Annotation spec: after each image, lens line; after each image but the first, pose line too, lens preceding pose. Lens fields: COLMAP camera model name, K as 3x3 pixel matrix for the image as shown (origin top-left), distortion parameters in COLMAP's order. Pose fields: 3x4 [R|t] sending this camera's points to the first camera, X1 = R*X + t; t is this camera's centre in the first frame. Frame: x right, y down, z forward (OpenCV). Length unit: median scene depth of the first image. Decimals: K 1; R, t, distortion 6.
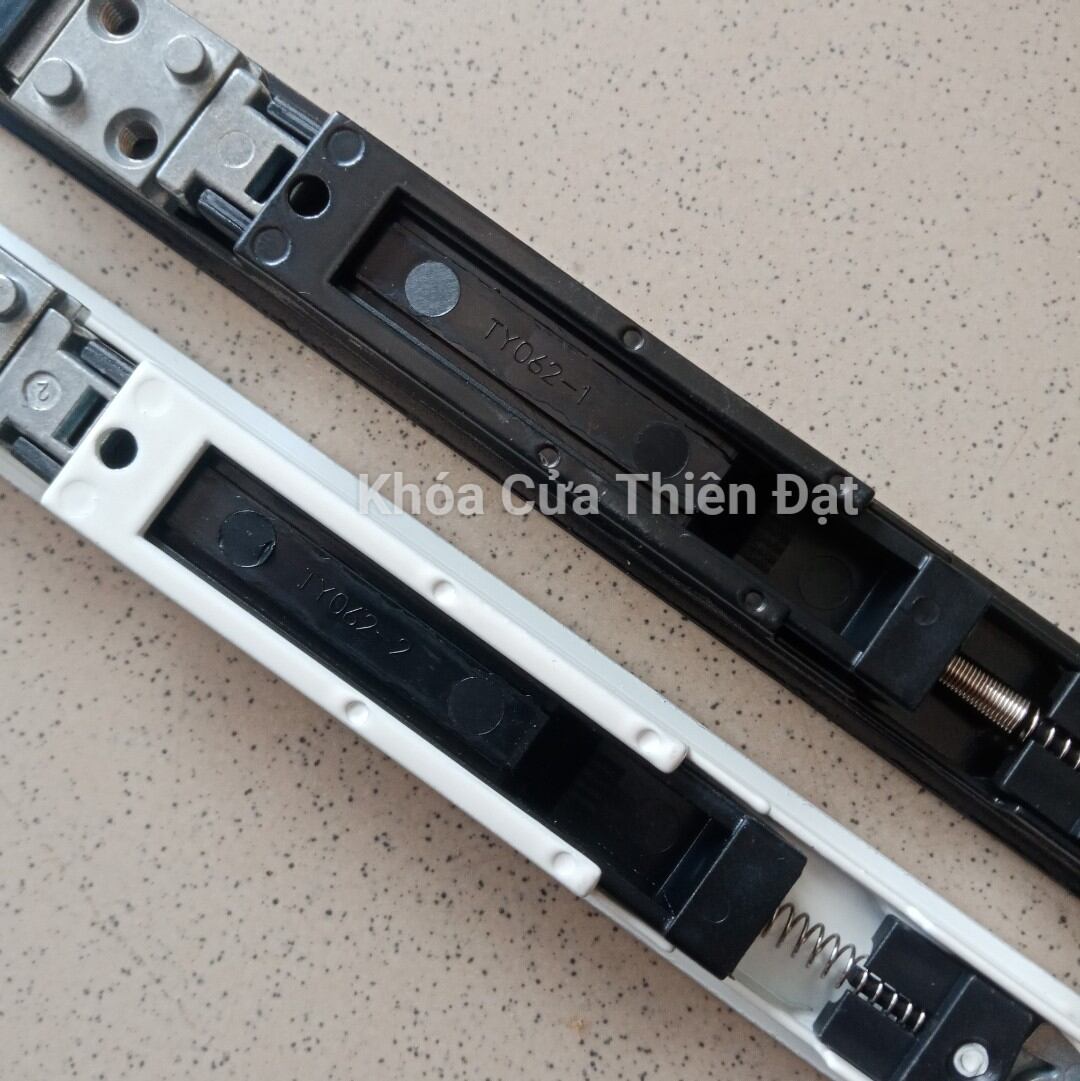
lens RADIAL K [[1116.0, 0, 537.6], [0, 1116.0, 545.3], [0, 0, 1]] dist [0.094771, -0.287474]
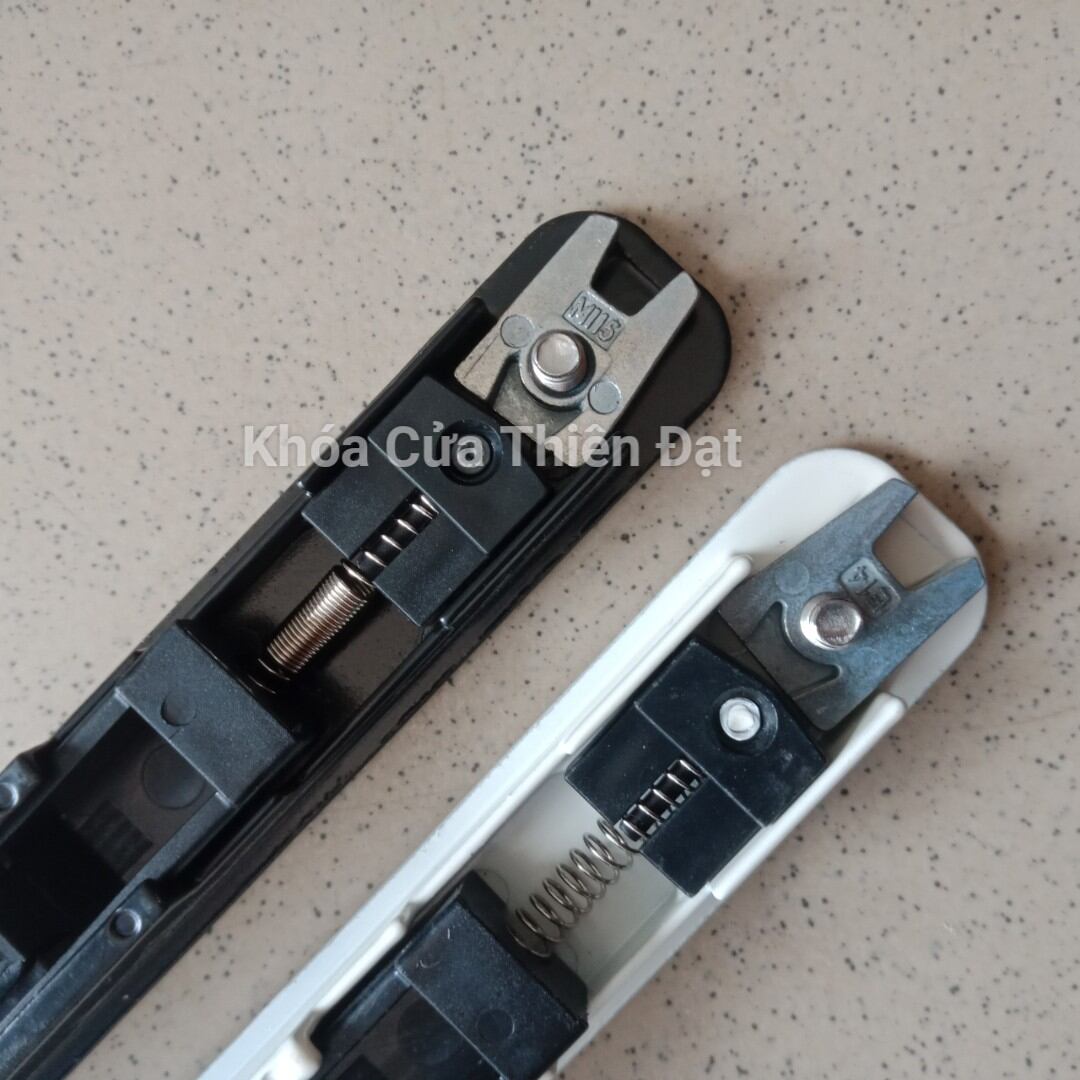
lens RADIAL K [[1115.0, 0, 540.0], [0, 1115.0, 540.0], [0, 0, 1]] dist [0.094771, -0.287474]
pose [[0.139302, -0.989200, 0.045585, 0.416825], [0.990250, 0.139155, -0.006413, 0.274332], [0.000000, 0.046034, 0.998940, 0.160588]]
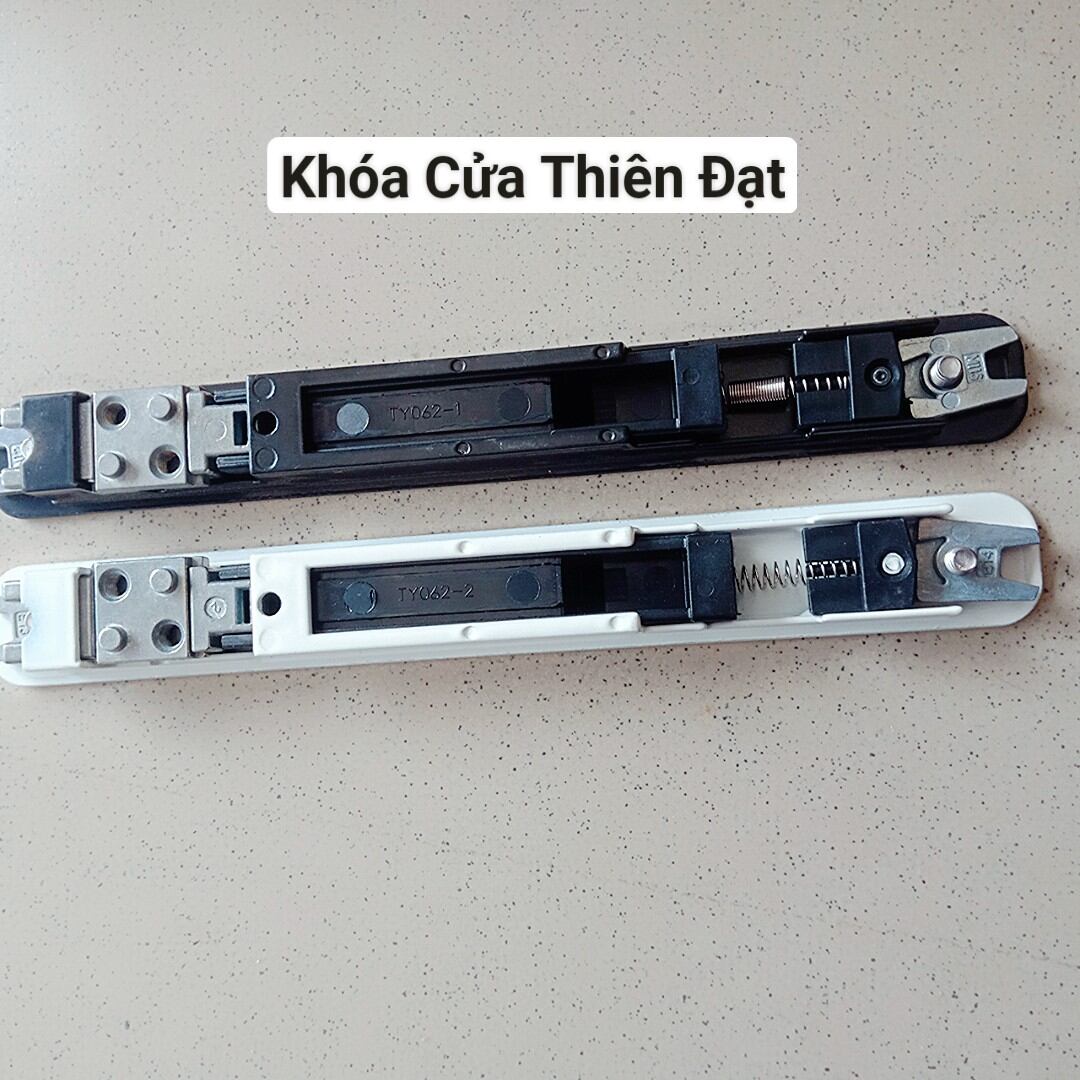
lens RADIAL K [[1115.0, 0, 540.0], [0, 1115.0, 540.0], [0, 0, 1]] dist [0.094771, -0.287474]
pose [[0.769574, -0.637207, -0.041515, 0.073676], [0.632628, 0.769654, -0.086110, 0.224471], [0.086823, 0.040004, 0.995420, -0.620047]]
